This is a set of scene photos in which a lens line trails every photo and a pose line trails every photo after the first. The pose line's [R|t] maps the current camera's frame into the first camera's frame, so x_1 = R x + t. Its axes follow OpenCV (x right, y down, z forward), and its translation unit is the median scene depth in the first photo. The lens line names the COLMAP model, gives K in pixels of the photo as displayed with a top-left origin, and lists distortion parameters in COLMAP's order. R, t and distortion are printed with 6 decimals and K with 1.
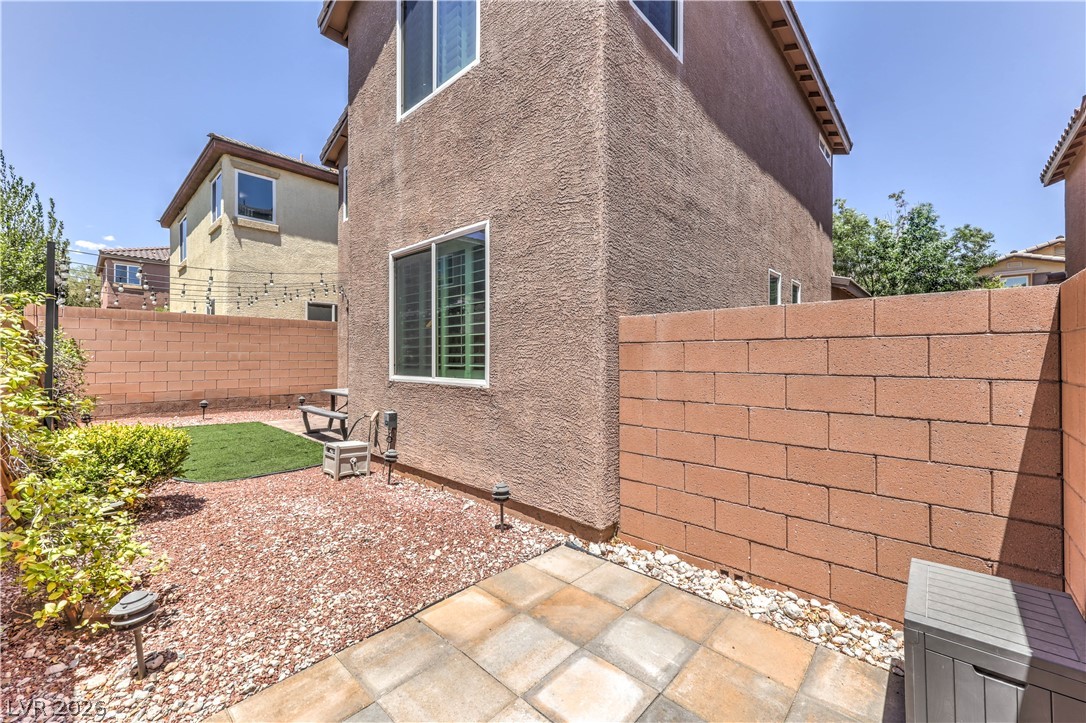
lens RADIAL K [[435.4, 0, 548.2], [0, 435.4, 356.2], [0, 0, 1]] dist [0.000878, 0.000299]
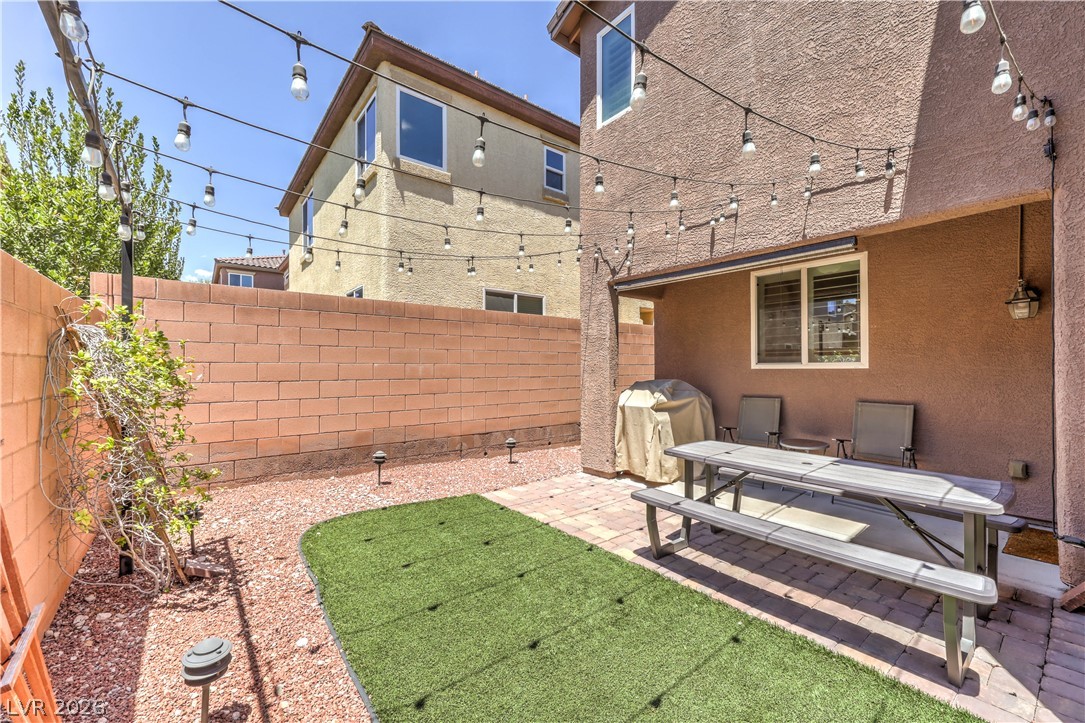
lens RADIAL K [[434.3, 0, 543.4], [0, 434.3, 363.6], [0, 0, 1]] dist [0.000755, 0.000136]
pose [[0.988293, -0.007302, -0.152396, -0.455318], [0.005871, 0.999934, -0.009841, -0.002939], [0.152458, 0.008831, 0.988270, 0.441654]]
